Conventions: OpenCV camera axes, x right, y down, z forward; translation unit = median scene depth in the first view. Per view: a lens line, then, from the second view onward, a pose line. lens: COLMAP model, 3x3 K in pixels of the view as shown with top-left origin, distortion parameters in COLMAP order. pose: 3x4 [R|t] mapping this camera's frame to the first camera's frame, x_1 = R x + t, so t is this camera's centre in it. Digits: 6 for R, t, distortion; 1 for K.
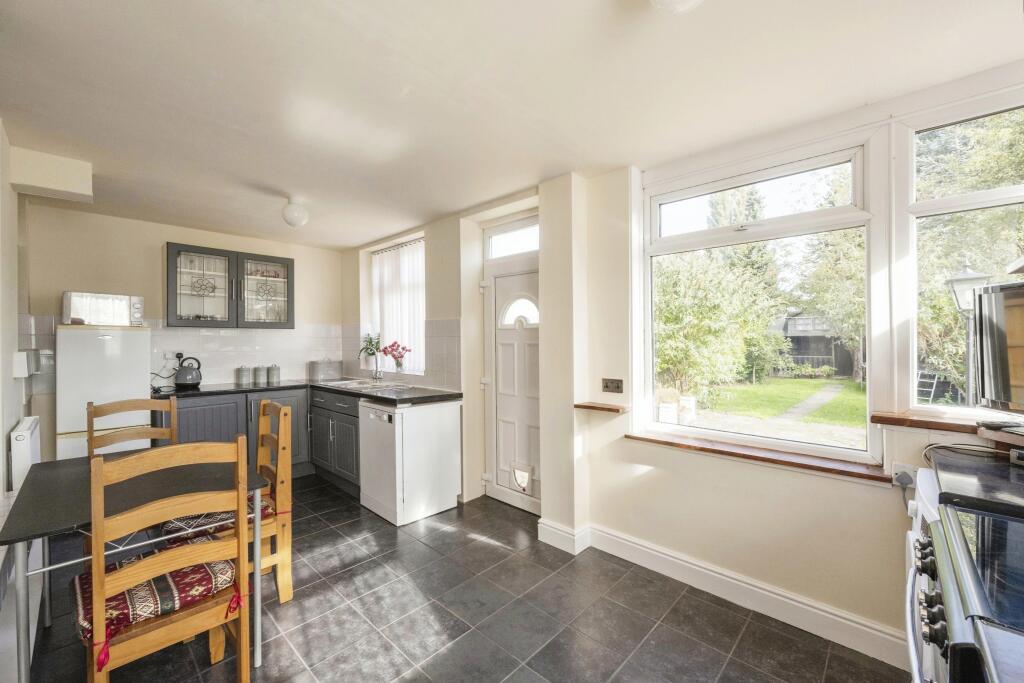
lens RADIAL K [[414.9, 0, 518.4], [0, 414.9, 341.2], [0, 0, 1]] dist [-0.000304, 0.000041]
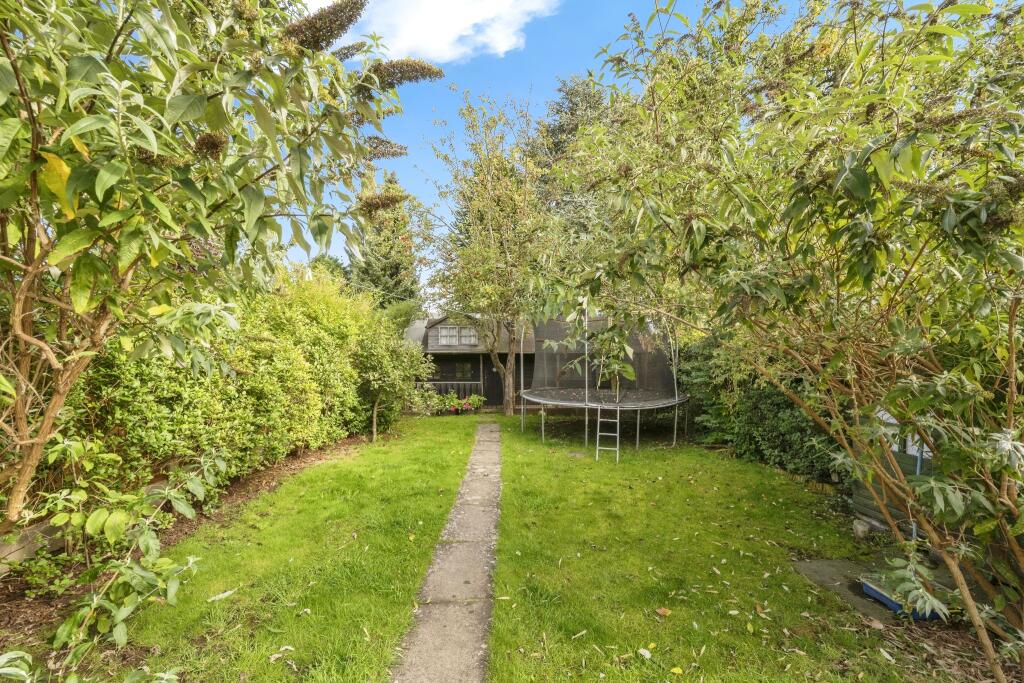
lens RADIAL K [[414.9, 0, 511.4], [0, 414.9, 346.8], [0, 0, 1]] dist [-0.000304, 0.000041]
pose [[0.714838, 0.020914, 0.698978, 0.288423], [0.002480, 0.999471, -0.032442, -0.000055], [-0.699286, 0.024924, 0.714407, 0.445008]]
